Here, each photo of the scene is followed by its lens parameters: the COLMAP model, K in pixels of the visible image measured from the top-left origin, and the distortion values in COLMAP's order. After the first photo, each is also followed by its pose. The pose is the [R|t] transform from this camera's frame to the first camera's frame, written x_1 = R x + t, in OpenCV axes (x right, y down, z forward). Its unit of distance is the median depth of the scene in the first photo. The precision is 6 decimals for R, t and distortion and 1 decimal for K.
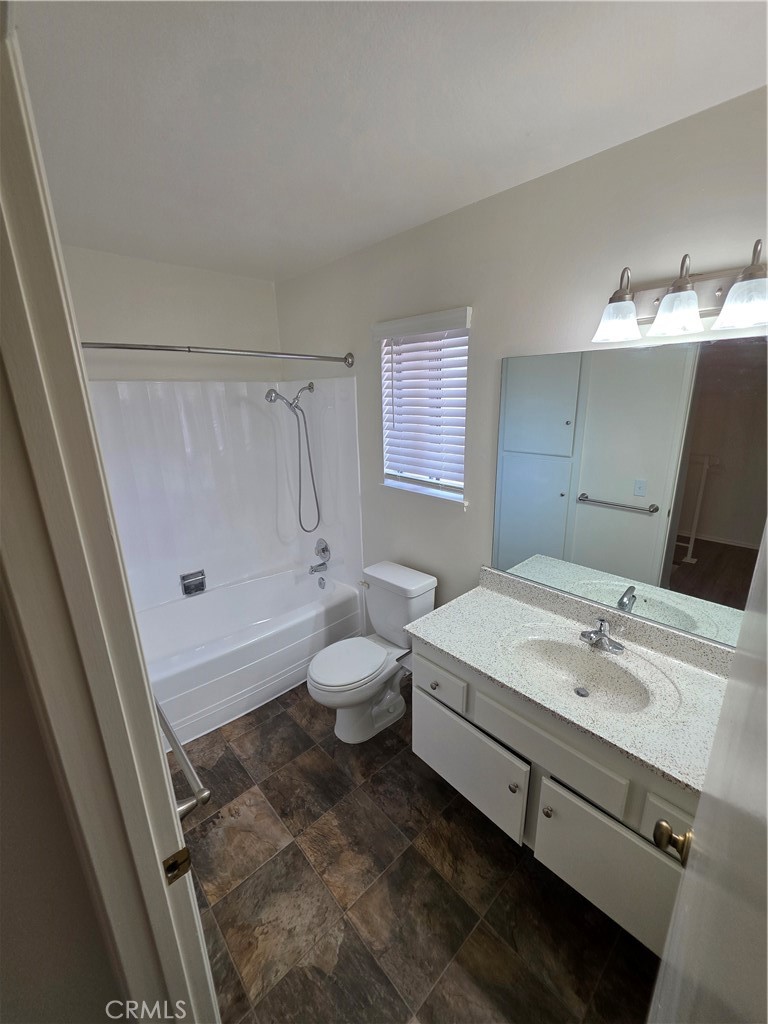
lens RADIAL K [[409.2, 0, 388.3], [0, 409.2, 513.3], [0, 0, 1]] dist [0.001401, -0.000659]
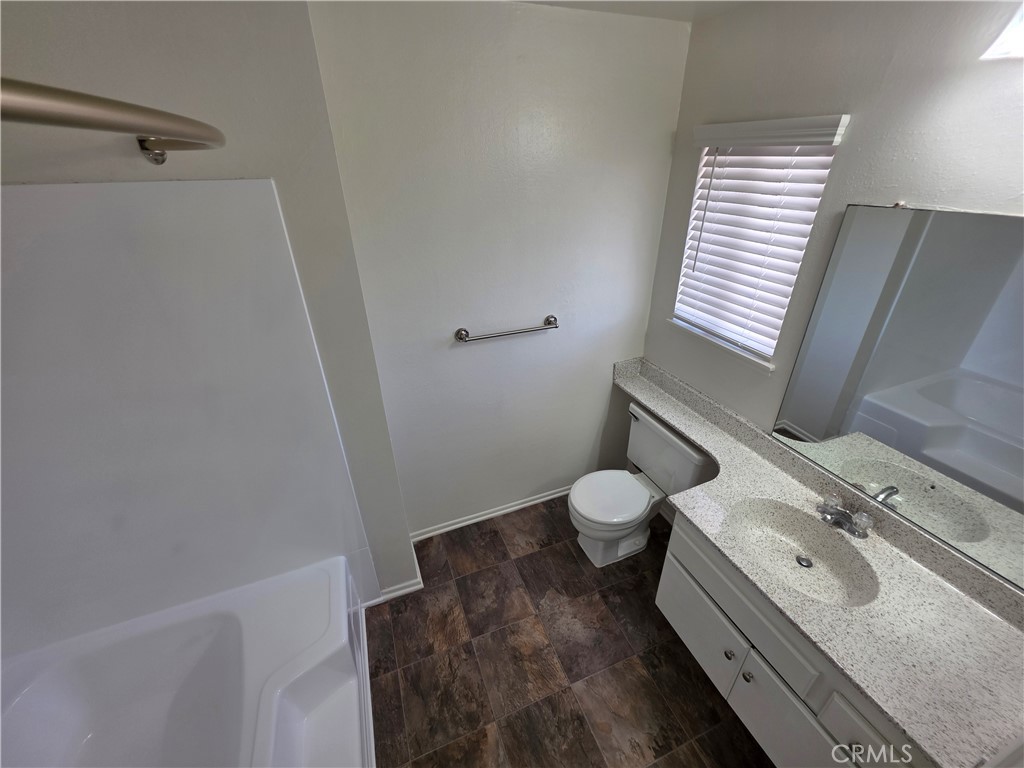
lens RADIAL K [[409.2, 0, 516.7], [0, 409.2, 381.3], [0, 0, 1]] dist [0.001401, -0.000659]
pose [[-0.934171, -0.150147, 0.323697, -0.345933], [0.120518, 0.721084, 0.682285, -0.524225], [-0.335856, 0.676383, -0.655520, 1.290164]]
